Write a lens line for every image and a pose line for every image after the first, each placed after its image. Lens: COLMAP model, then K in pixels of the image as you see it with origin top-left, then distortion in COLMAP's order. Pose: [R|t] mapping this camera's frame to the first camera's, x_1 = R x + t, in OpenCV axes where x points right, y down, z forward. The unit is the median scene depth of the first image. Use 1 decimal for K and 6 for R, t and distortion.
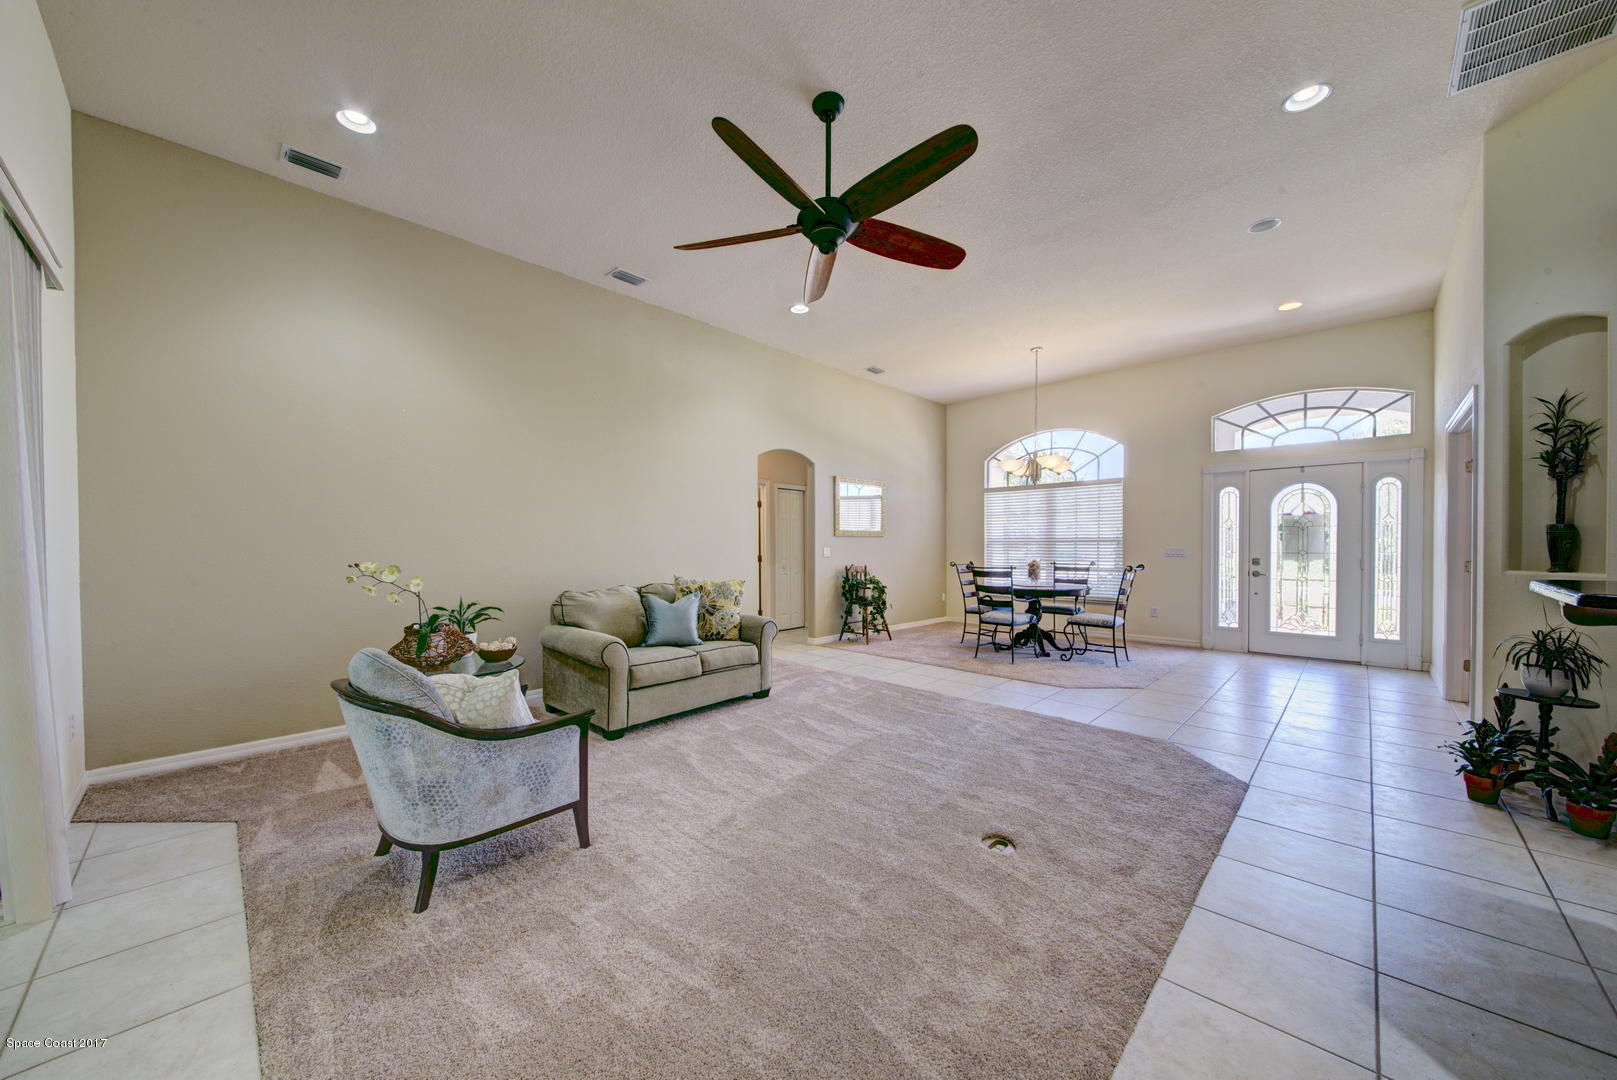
lens RADIAL K [[571.9, 0, 804.9], [0, 571.9, 553.8], [0, 0, 1]] dist [0.001248, 0.000071]
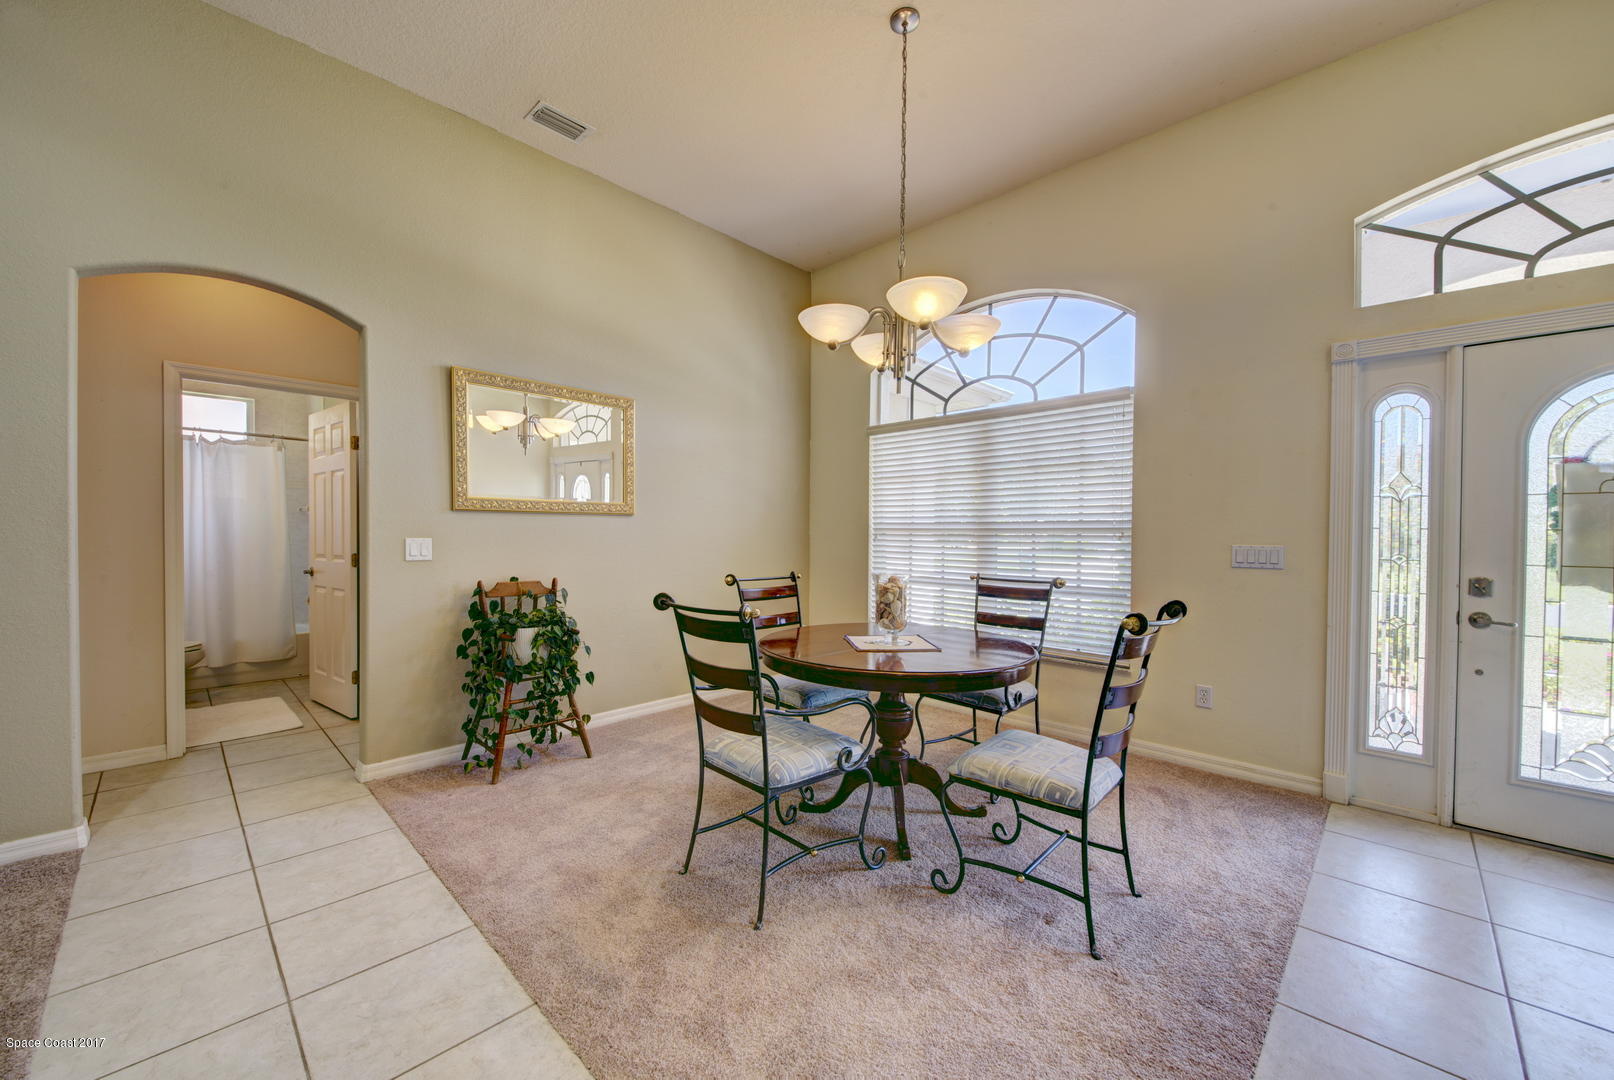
lens RADIAL K [[619.6, 0, 807.0], [0, 619.6, 540.0], [0, 0, 1]] dist [0.000057, -0.000127]
pose [[0.999925, 0.011412, 0.004425, 0.340259], [-0.011390, 0.999922, -0.005051, -0.010178], [-0.004482, 0.005000, 0.999977, 0.586722]]
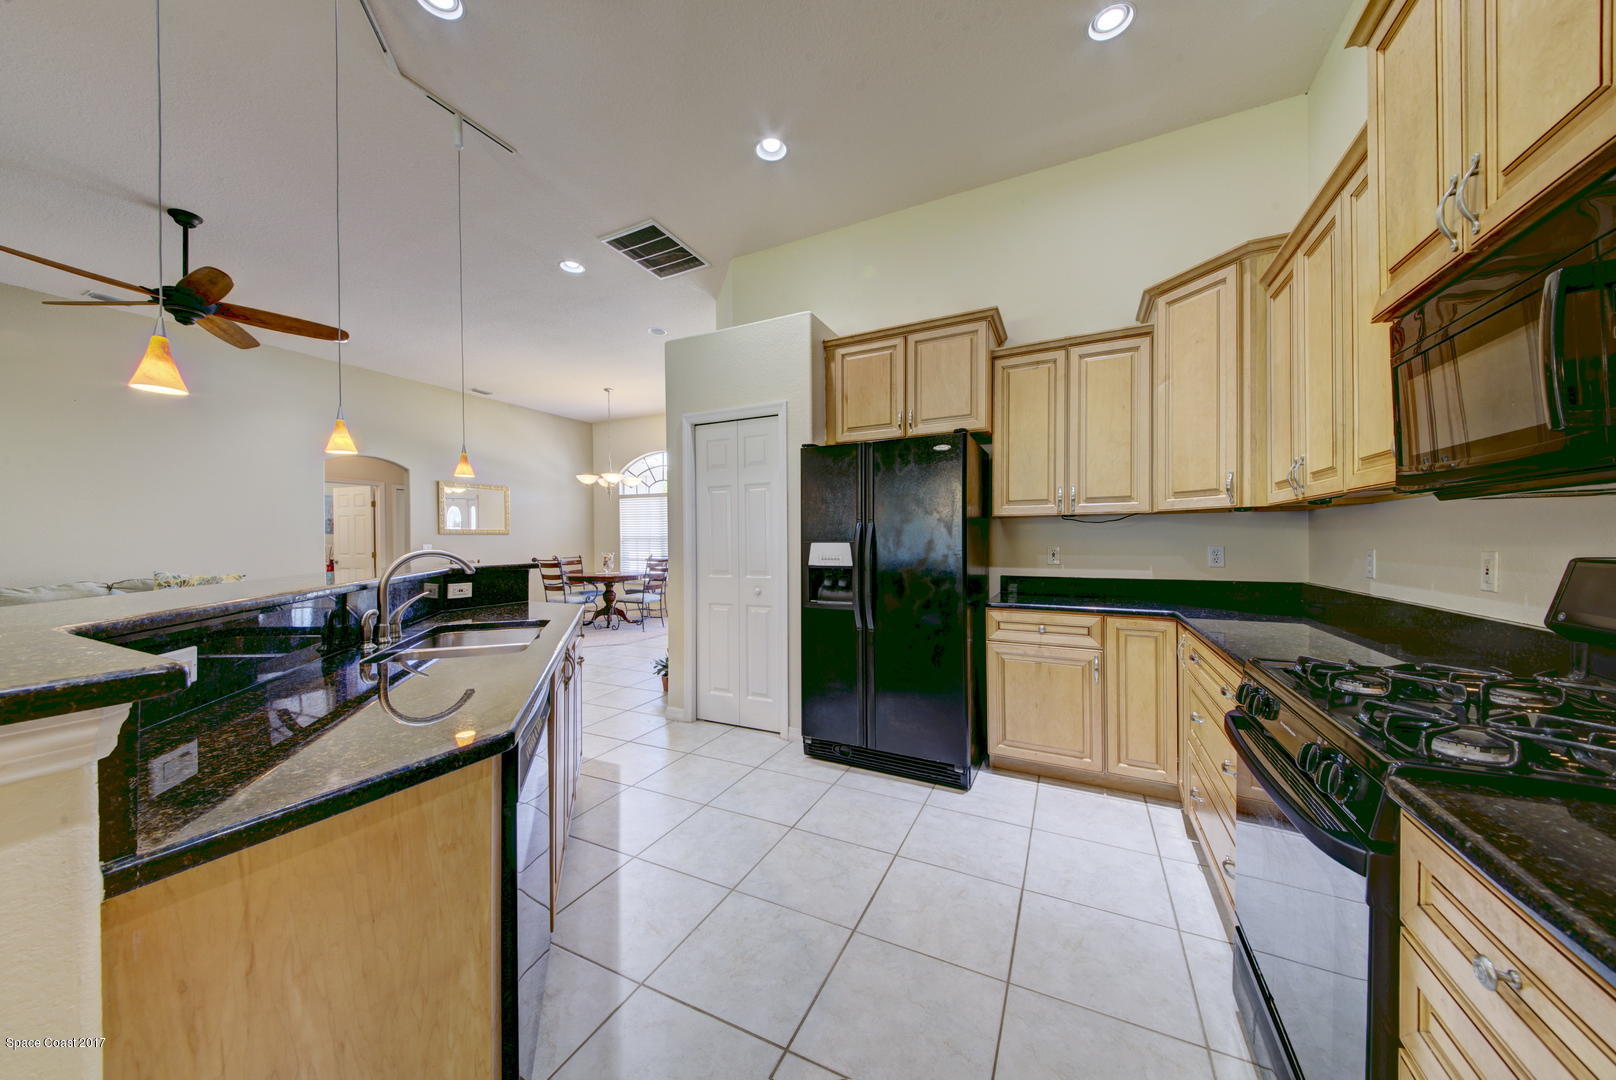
lens RADIAL K [[533.9, 0, 829.2], [0, 533.9, 542.4], [0, 0, 1]] dist [-0.000171, -0.000015]
pose [[0.937695, 0.000541, 0.347458, 0.449006], [0.002895, 0.999952, -0.009368, -0.001542], [-0.347447, 0.009790, 0.937649, -0.295627]]
